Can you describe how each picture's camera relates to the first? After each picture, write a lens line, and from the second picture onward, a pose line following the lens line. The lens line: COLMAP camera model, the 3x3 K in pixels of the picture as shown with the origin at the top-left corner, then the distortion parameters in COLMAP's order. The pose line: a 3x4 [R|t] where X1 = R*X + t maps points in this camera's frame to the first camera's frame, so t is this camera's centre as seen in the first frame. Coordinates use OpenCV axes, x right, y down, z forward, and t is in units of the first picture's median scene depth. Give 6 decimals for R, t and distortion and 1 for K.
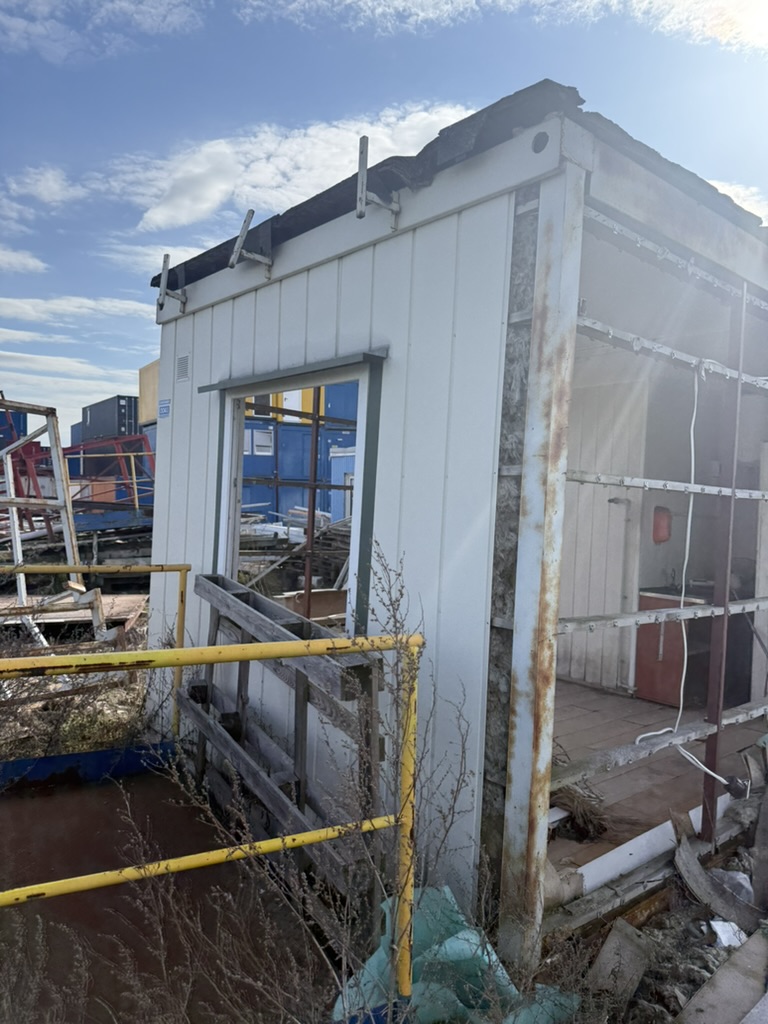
lens RADIAL K [[717.3, 0, 376.6], [0, 717.3, 515.0], [0, 0, 1]] dist [0.023924, -0.037645]
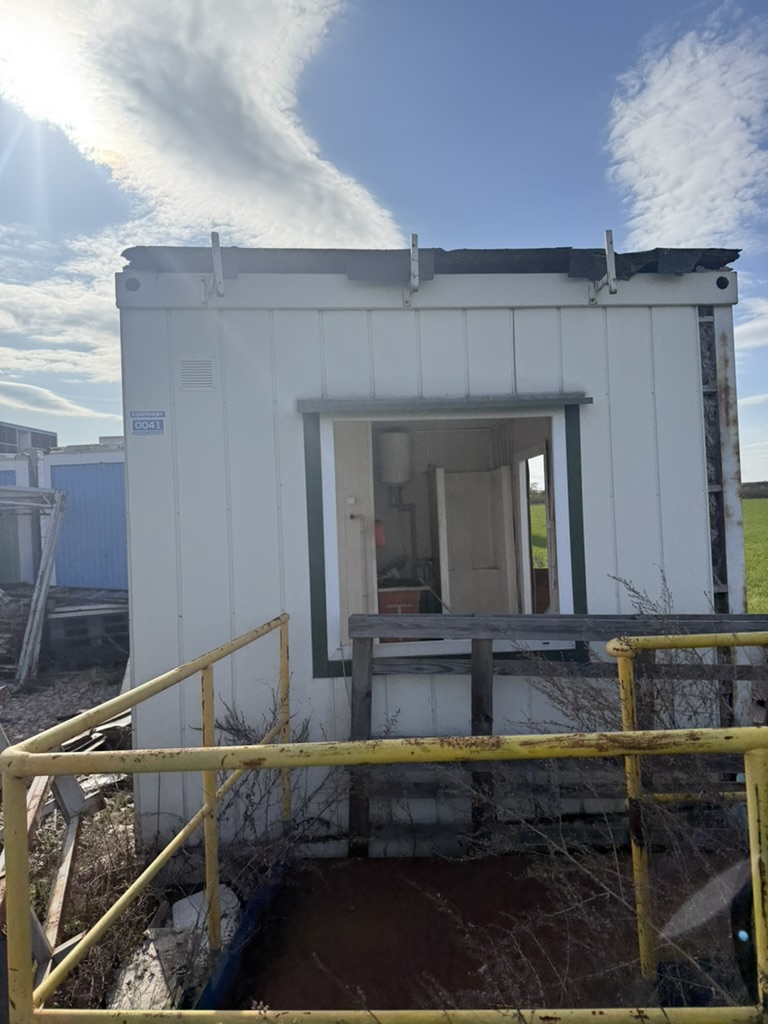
lens RADIAL K [[717.3, 0, 387.4], [0, 717.3, 510.5], [0, 0, 1]] dist [0.023924, -0.037645]
pose [[0.553855, -0.054413, 0.830833, -1.265175], [0.081139, 0.996640, 0.011183, -0.076914], [-0.828650, 0.061219, 0.556409, 0.624435]]
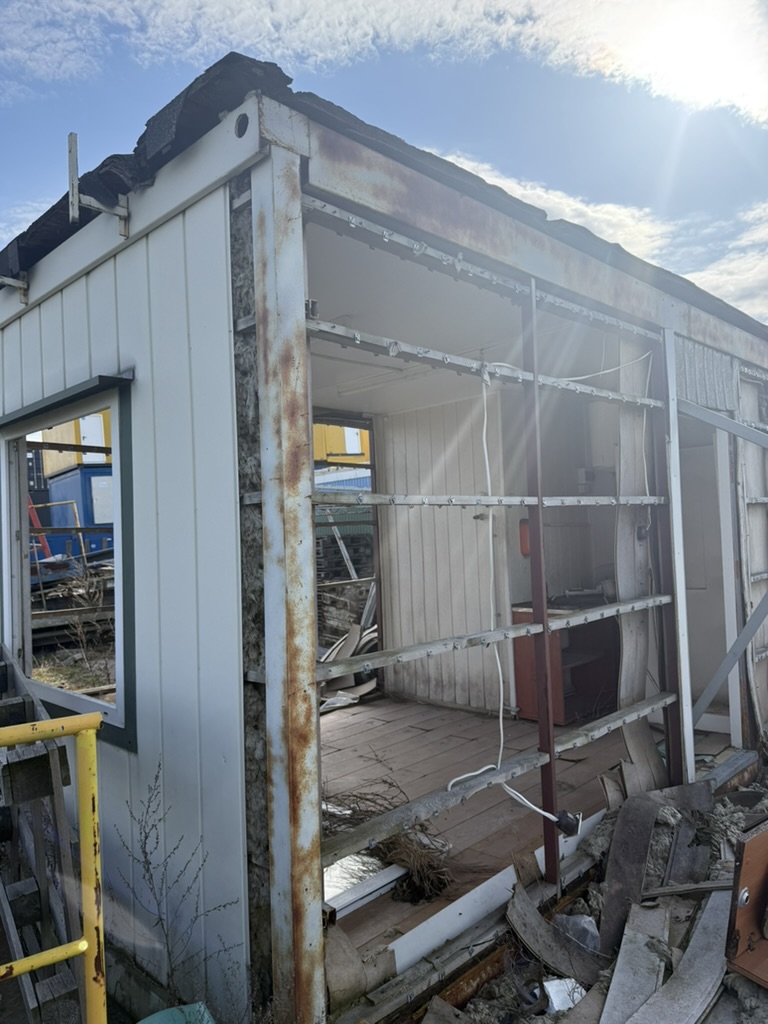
lens RADIAL K [[717.3, 0, 391.0], [0, 717.3, 517.0], [0, 0, 1]] dist [0.023924, -0.037645]
pose [[0.990987, -0.085063, 0.103481, 0.227400], [0.088893, 0.995495, -0.032972, 0.003094], [-0.100210, 0.041873, 0.994085, 0.104843]]
